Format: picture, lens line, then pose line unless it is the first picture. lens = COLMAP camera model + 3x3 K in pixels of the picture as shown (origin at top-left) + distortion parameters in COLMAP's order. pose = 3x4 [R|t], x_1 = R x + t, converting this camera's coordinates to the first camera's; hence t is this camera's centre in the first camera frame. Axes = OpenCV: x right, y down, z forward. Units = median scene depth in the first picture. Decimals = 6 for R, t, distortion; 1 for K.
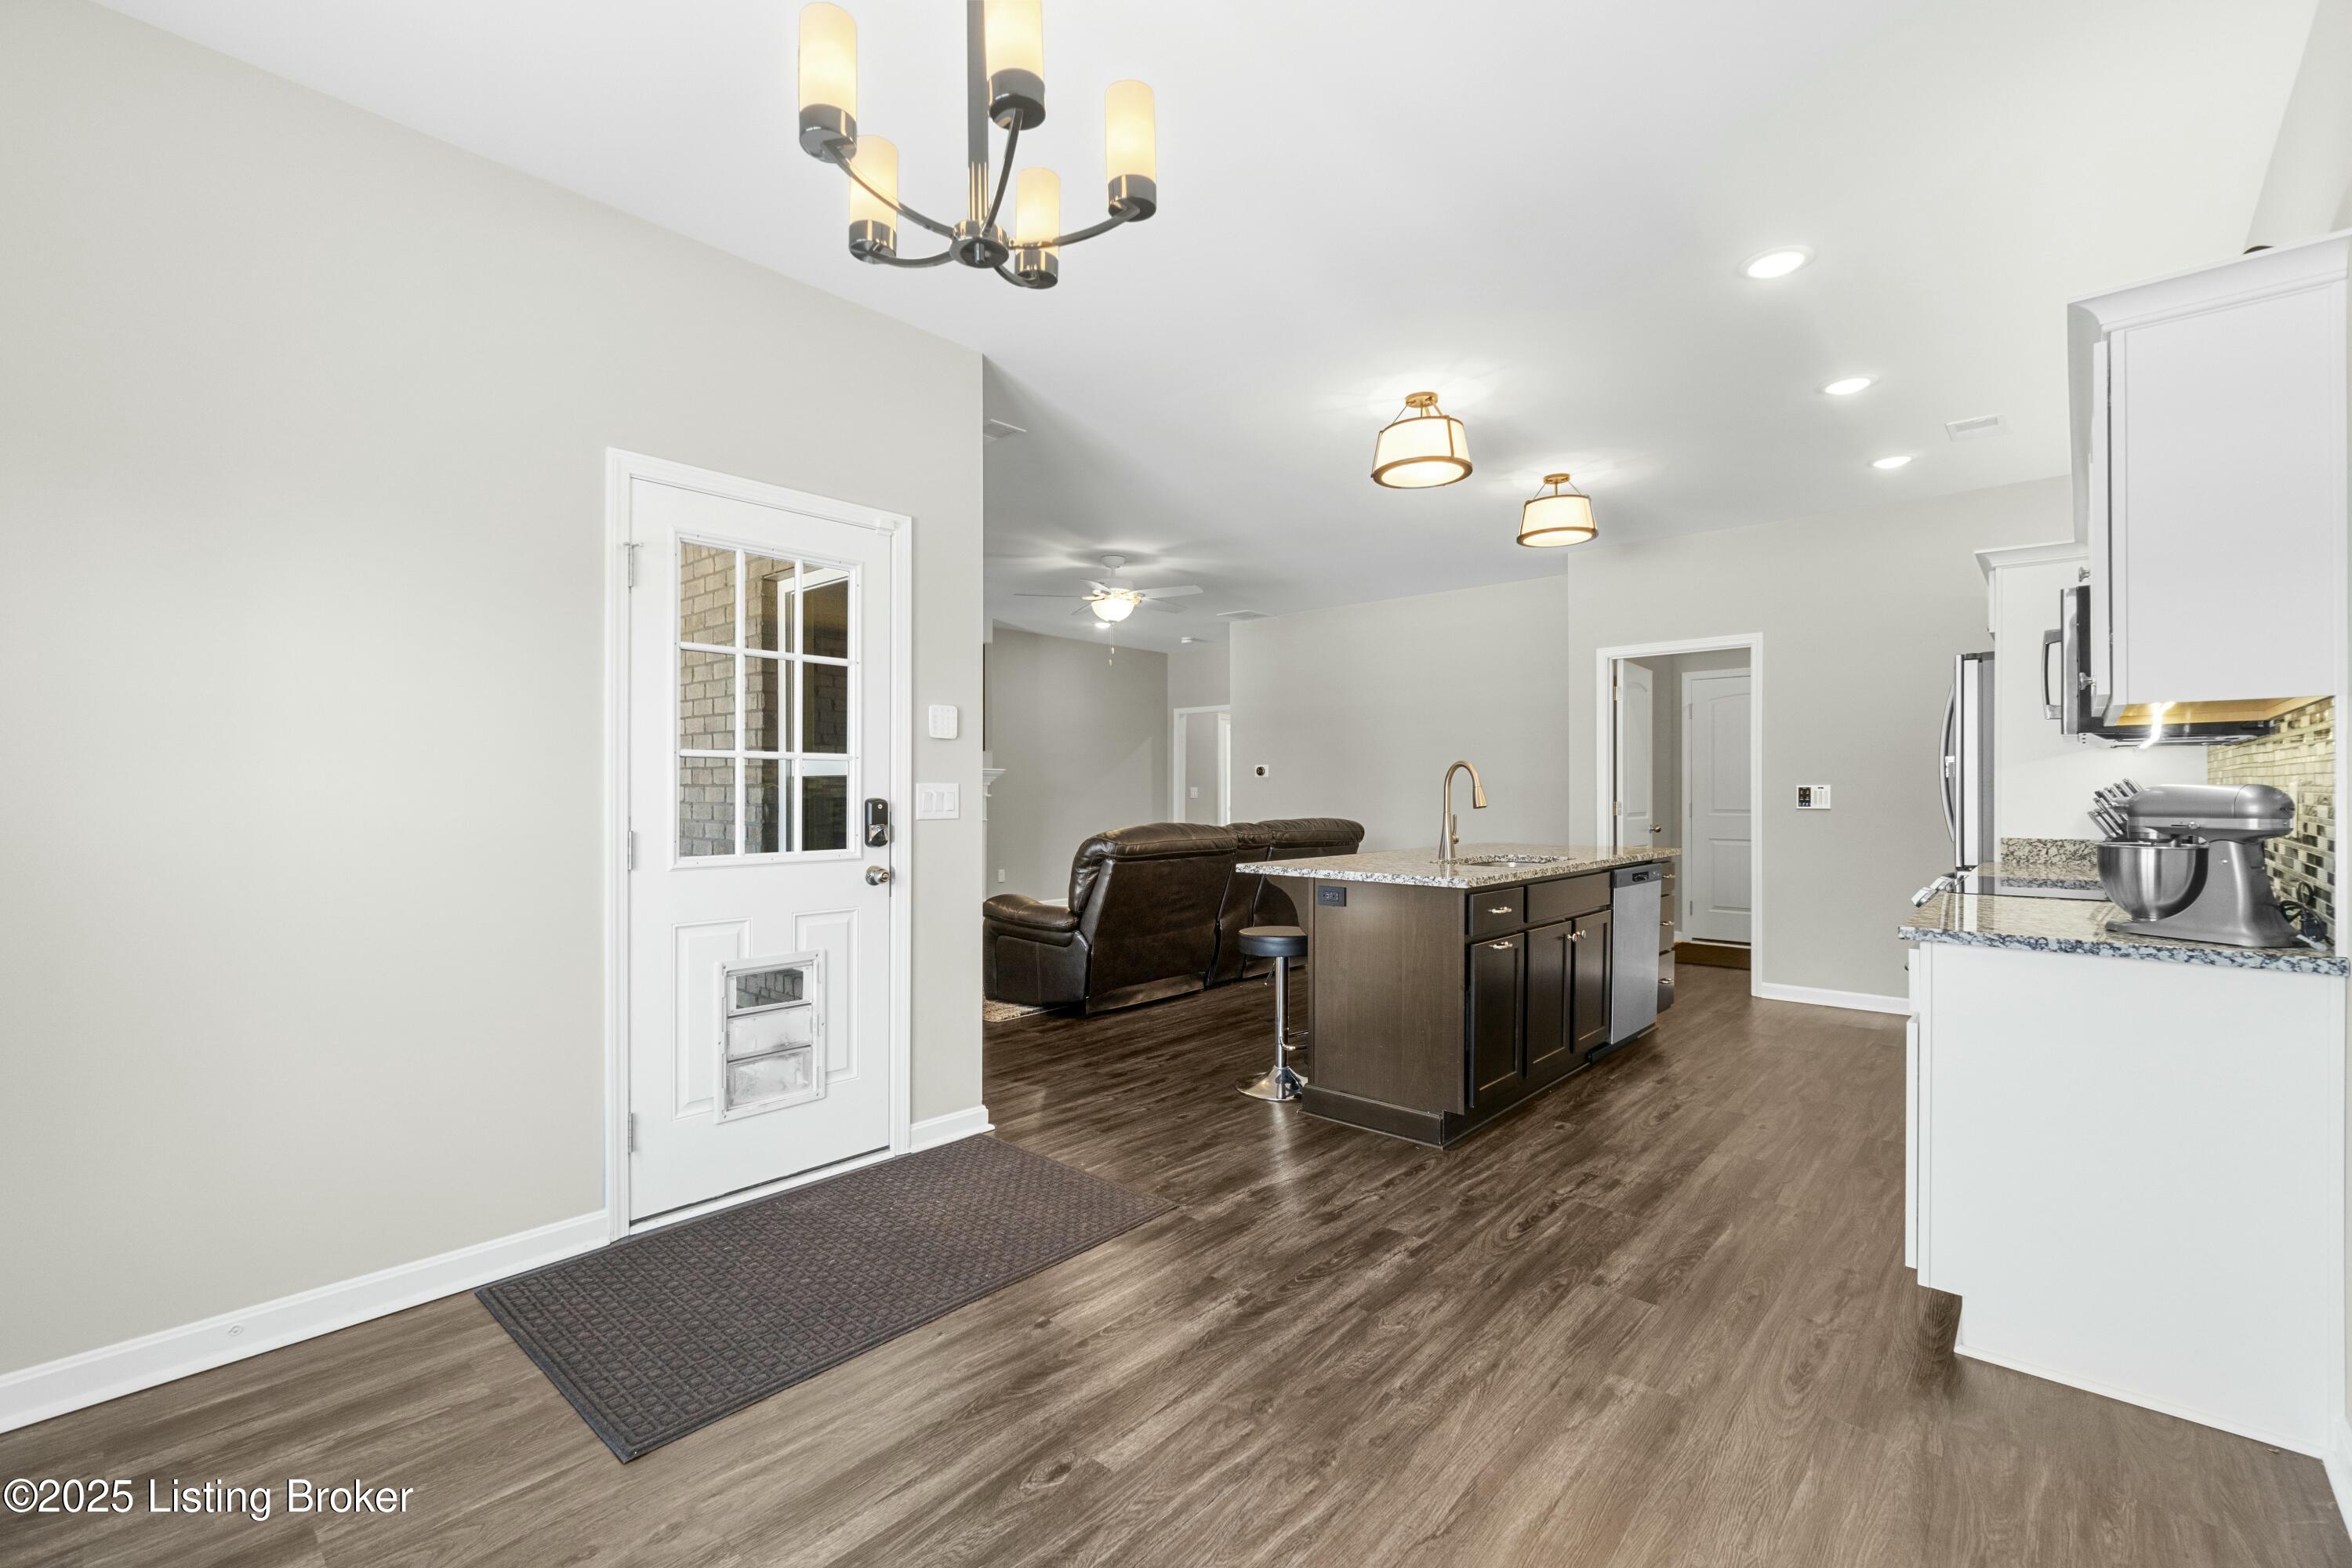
lens RADIAL K [[1019.0, 0, 1148.5], [0, 1019.0, 776.9], [0, 0, 1]] dist [-0.017157, 0.000249]
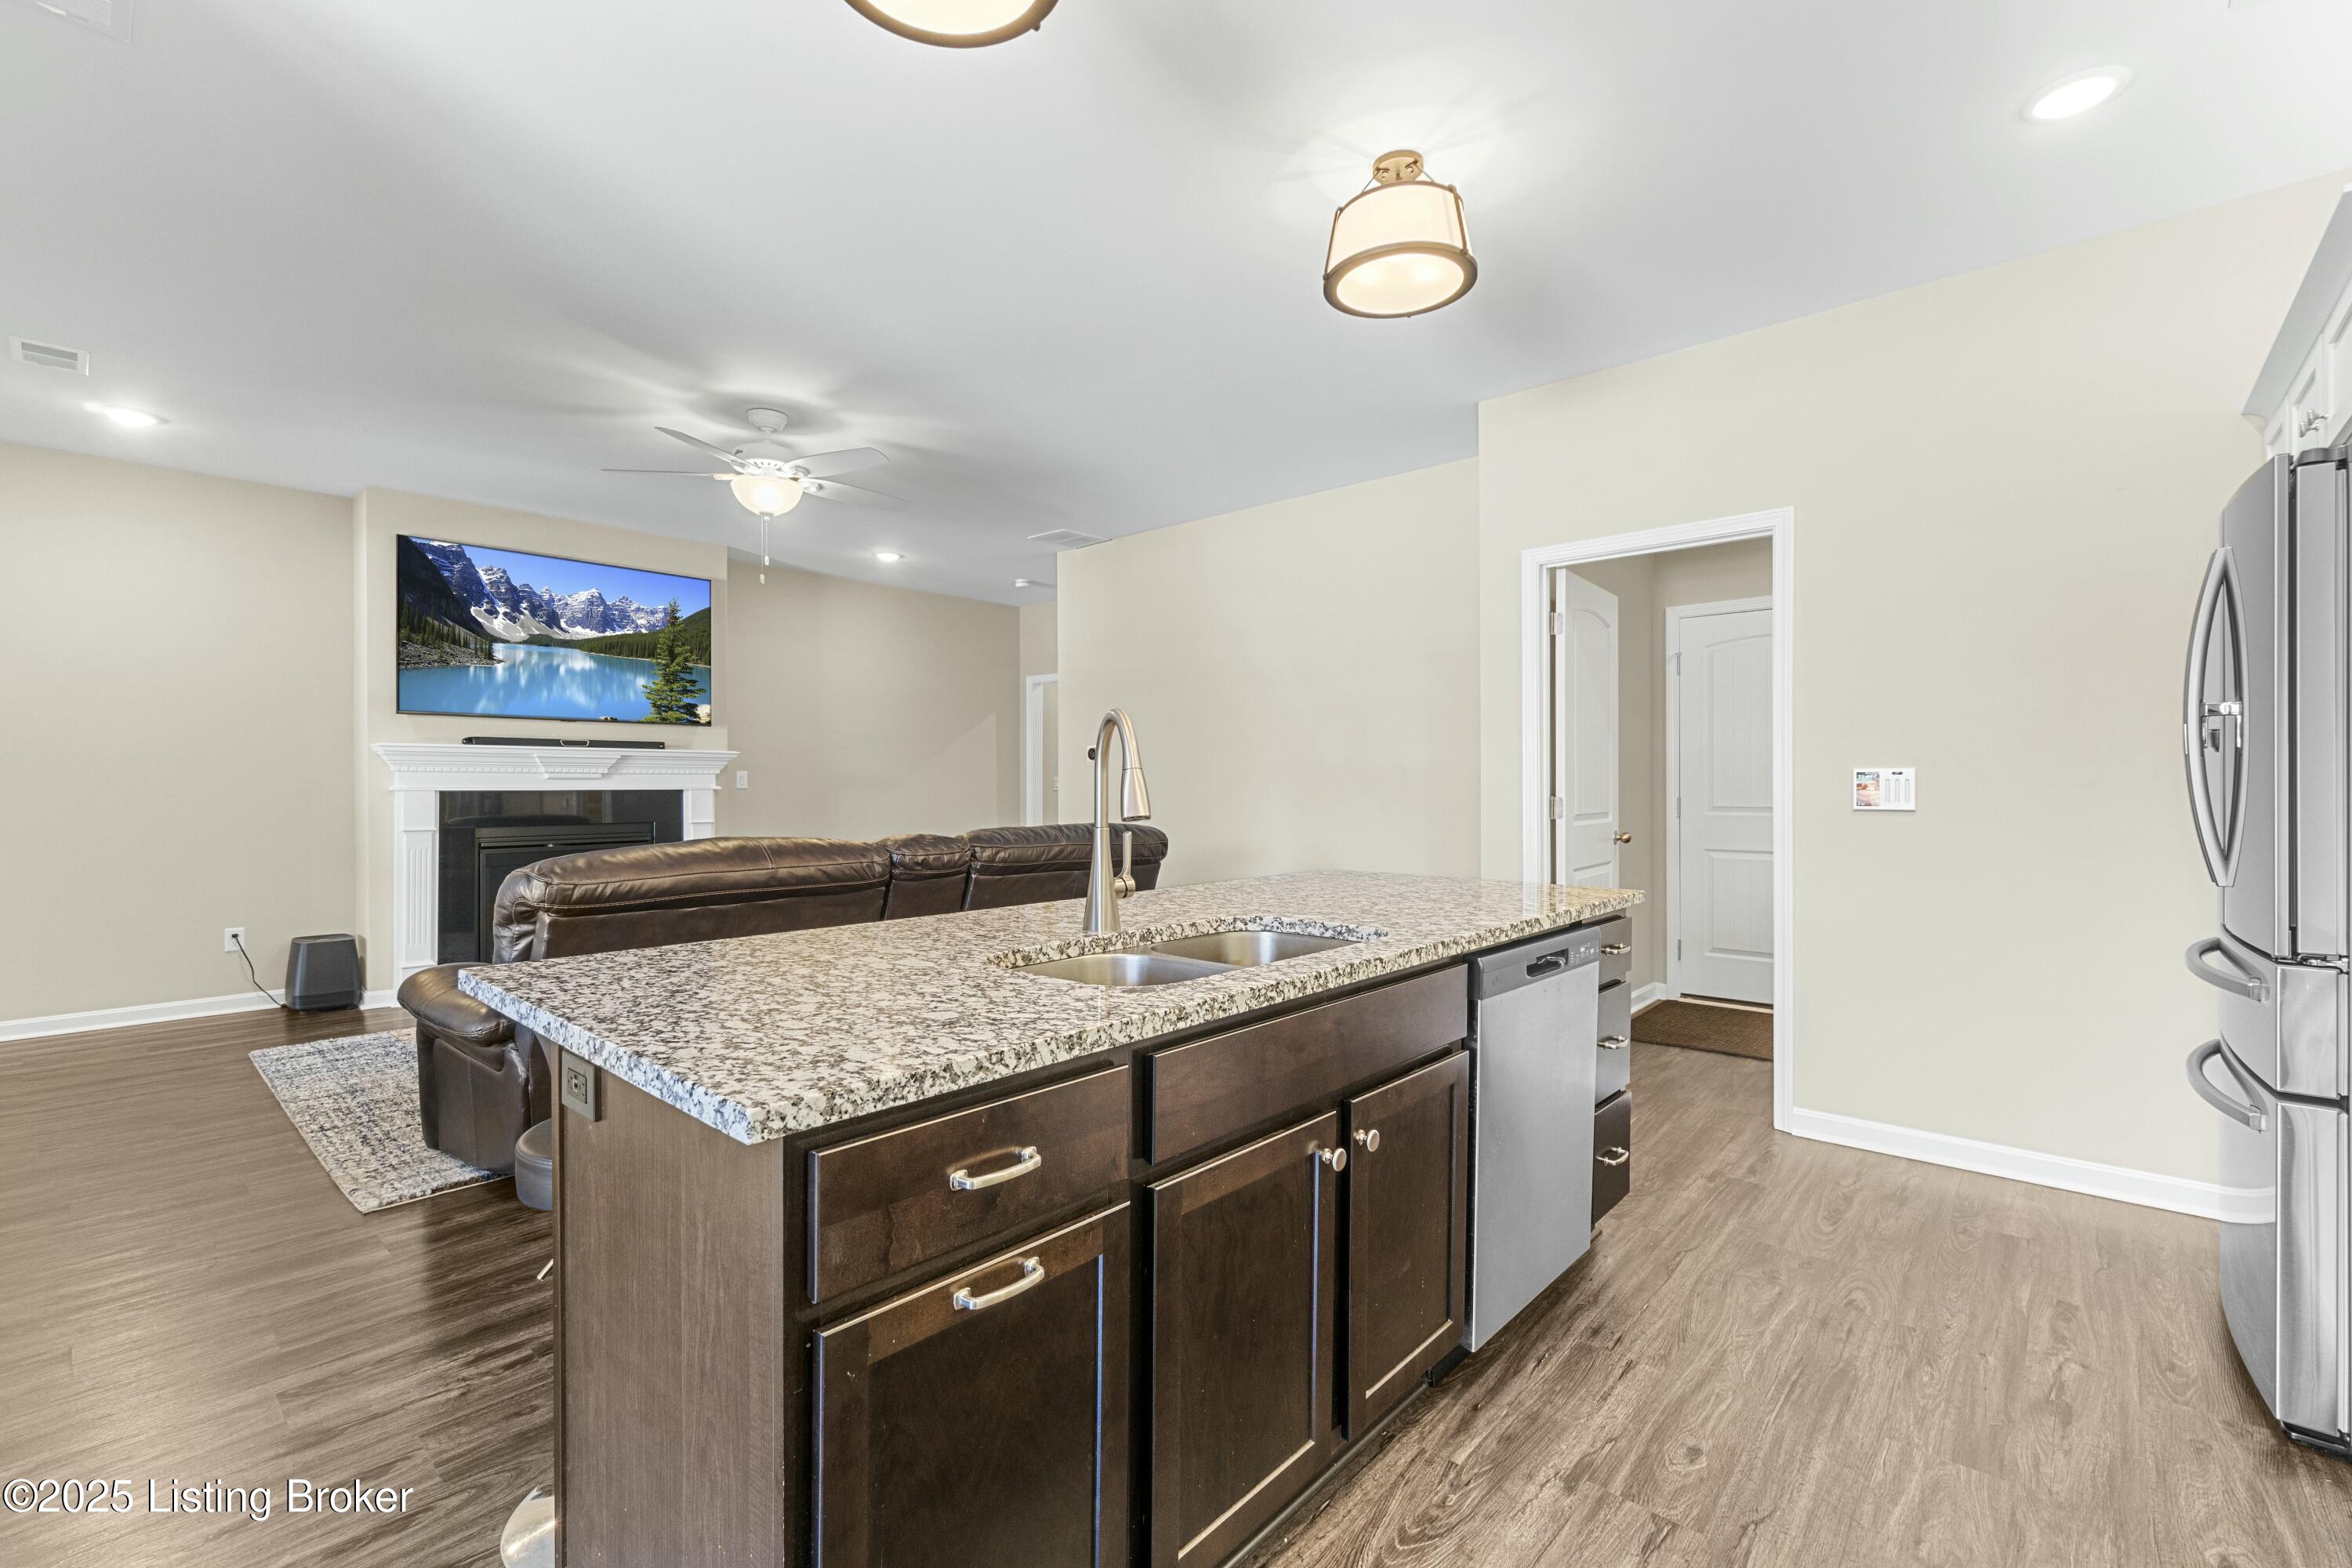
lens RADIAL K [[1019.0, 0, 1154.5], [0, 1019.0, 762.8], [0, 0, 1]] dist [-0.017157, 0.000249]
pose [[0.999997, -0.001692, 0.001813, 0.234221], [0.001699, 0.999992, -0.003565, 0.006132], [-0.001807, 0.003568, 0.999992, 0.412589]]
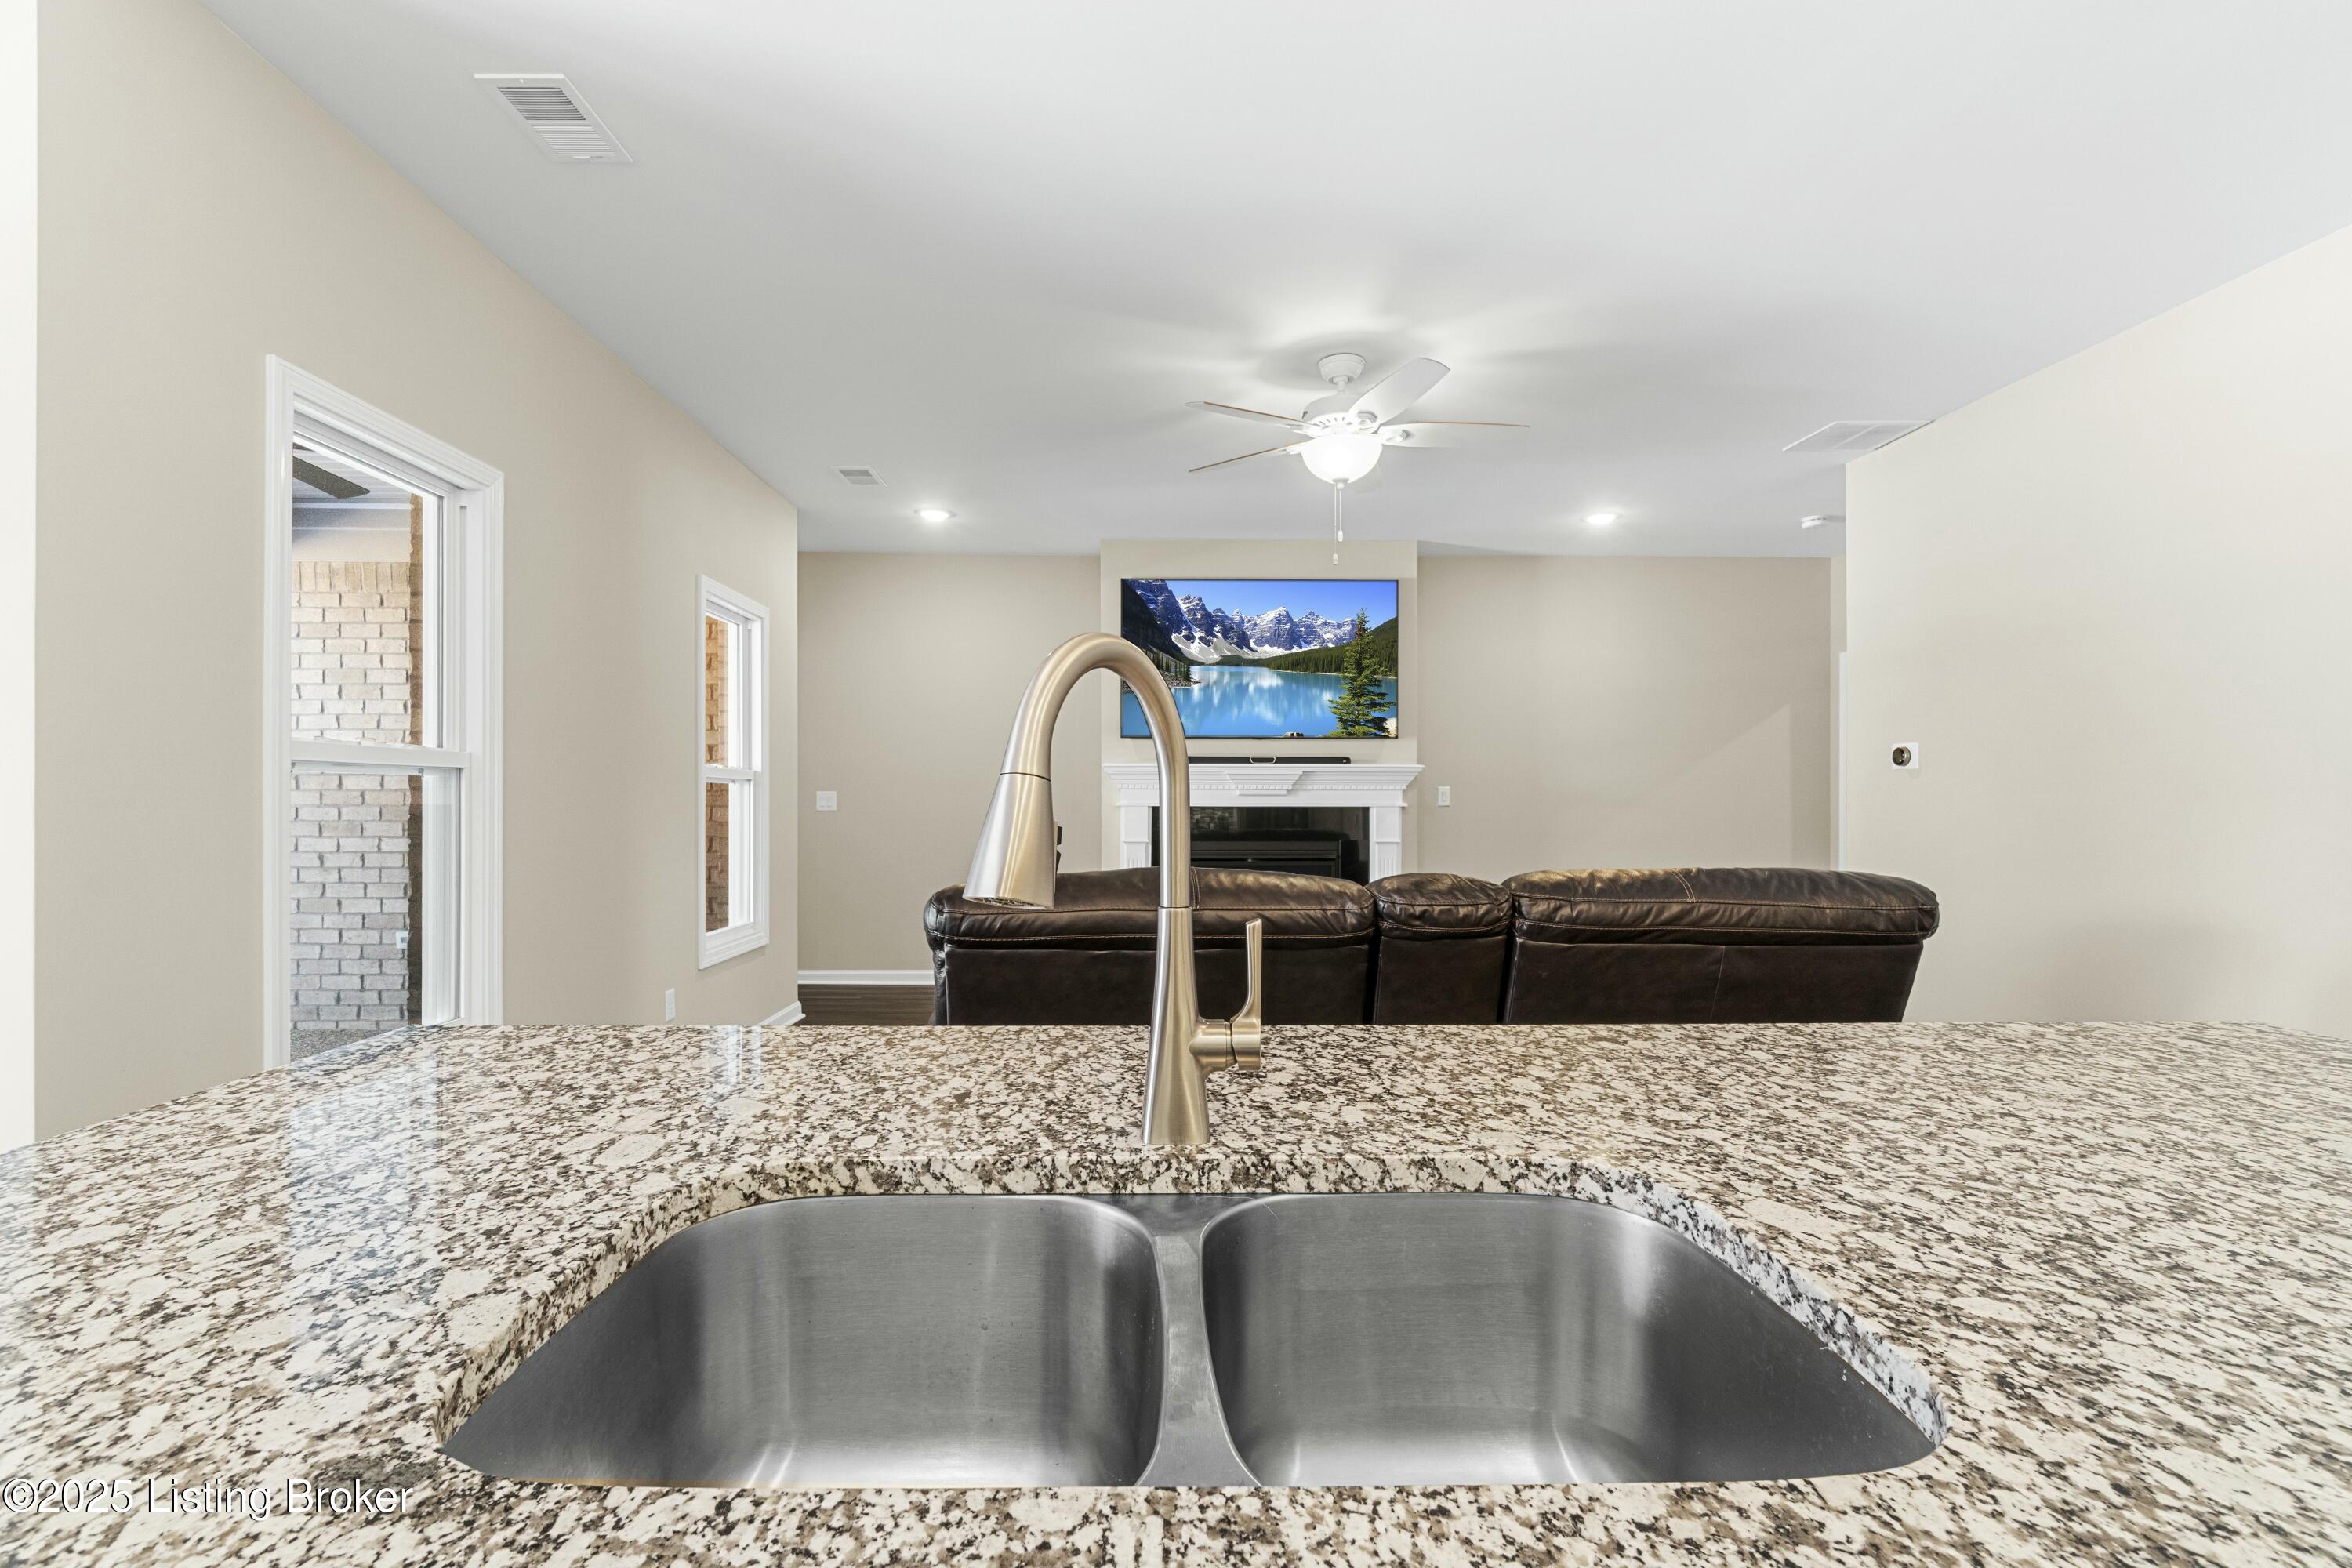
lens RADIAL K [[1019.0, 0, 1160.7], [0, 1019.0, 781.4], [0, 0, 1]] dist [-0.017157, 0.000249]
pose [[0.693393, -0.011836, -0.720462, 0.322325], [0.009668, 0.999928, -0.007123, 0.009389], [0.720495, -0.002026, 0.693458, 0.639643]]
